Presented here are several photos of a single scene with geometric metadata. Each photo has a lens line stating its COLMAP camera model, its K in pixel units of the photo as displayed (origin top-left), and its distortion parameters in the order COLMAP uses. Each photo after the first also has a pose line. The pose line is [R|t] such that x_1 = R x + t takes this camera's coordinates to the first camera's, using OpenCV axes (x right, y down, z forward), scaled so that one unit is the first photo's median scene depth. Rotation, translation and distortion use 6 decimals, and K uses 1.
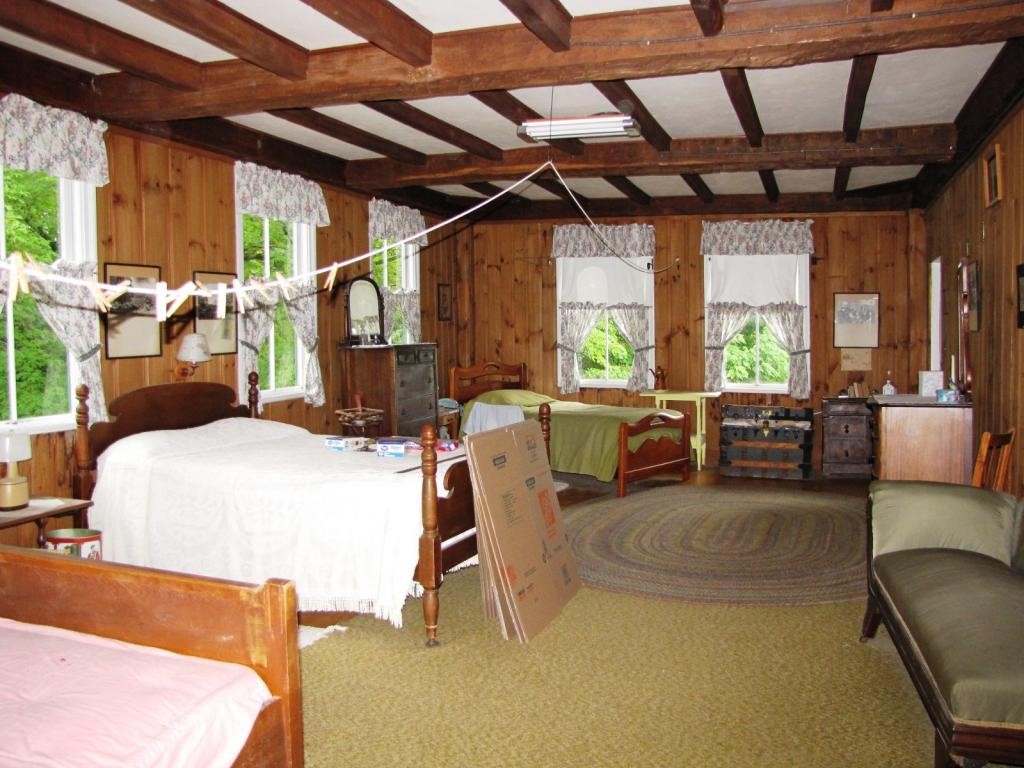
lens RADIAL K [[872.0, 0, 512.6], [0, 872.0, 364.6], [0, 0, 1]] dist [-0.179210, 0.127105]
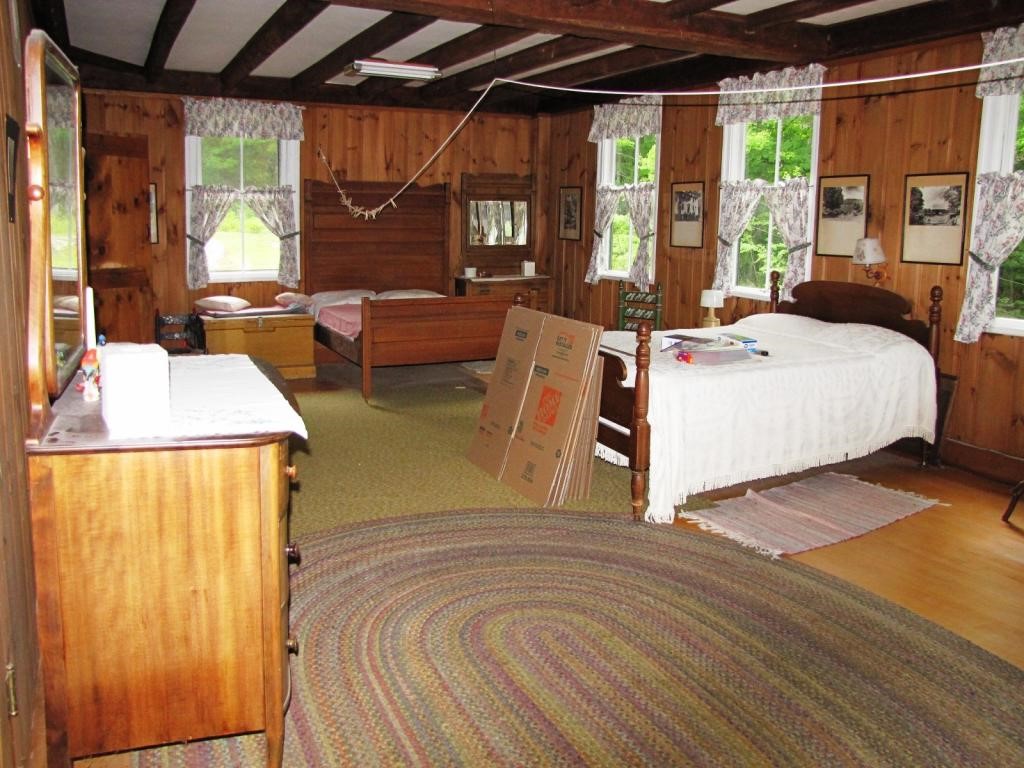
lens RADIAL K [[872.0, 0, 512.6], [0, 872.0, 364.6], [0, 0, 1]] dist [-0.179210, 0.127105]
pose [[-0.695111, 0.094116, -0.712715, 0.723141], [-0.064502, 0.979230, 0.192219, -0.059780], [0.716003, 0.179584, -0.674603, 1.530535]]
